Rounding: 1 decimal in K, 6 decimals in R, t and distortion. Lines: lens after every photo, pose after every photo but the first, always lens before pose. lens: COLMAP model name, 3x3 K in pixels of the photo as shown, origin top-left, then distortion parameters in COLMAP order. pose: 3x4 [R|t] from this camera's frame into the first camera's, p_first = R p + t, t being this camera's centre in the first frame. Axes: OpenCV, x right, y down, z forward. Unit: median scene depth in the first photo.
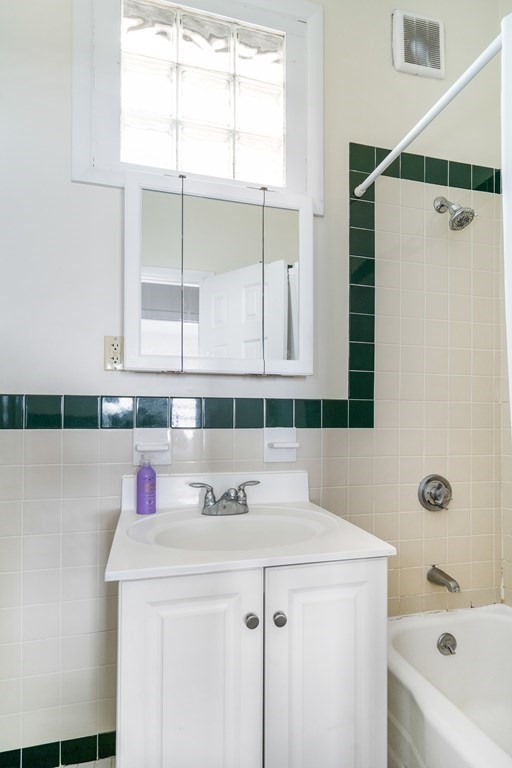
lens RADIAL K [[423.7, 0, 258.6], [0, 423.7, 408.6], [0, 0, 1]] dist [0.001496, 0.000313]
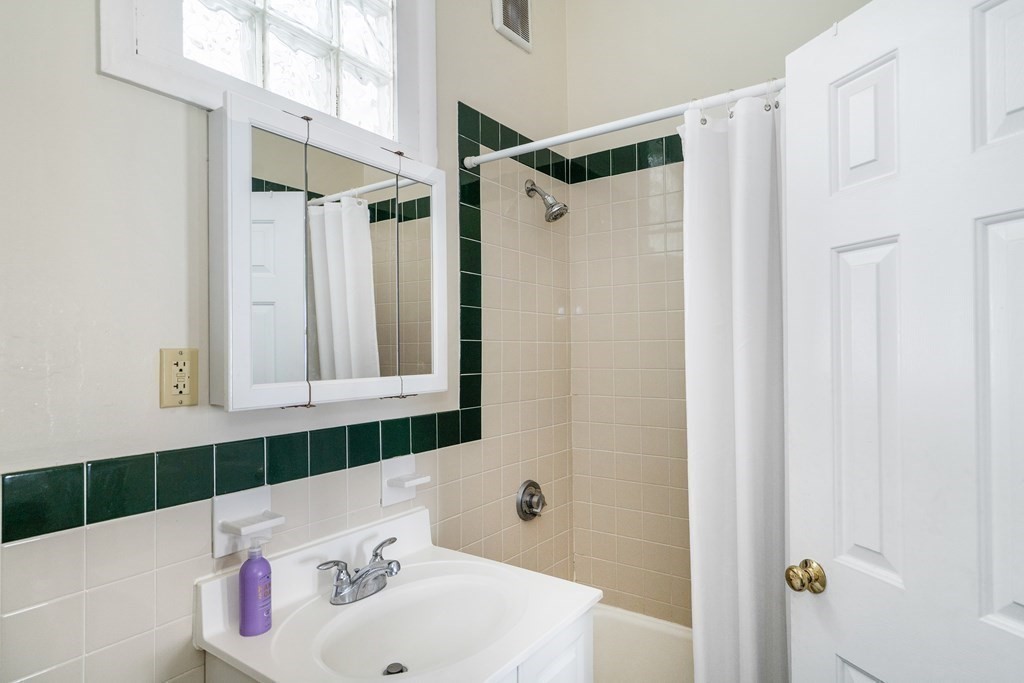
lens RADIAL K [[564.9, 0, 518.4], [0, 564.9, 340.4], [0, 0, 1]] dist [0.001496, 0.000313]
pose [[0.769775, 0.001668, 0.638313, -0.412791], [0.001198, 0.999991, -0.004057, -0.153958], [-0.638314, 0.003888, 0.769767, 0.069283]]
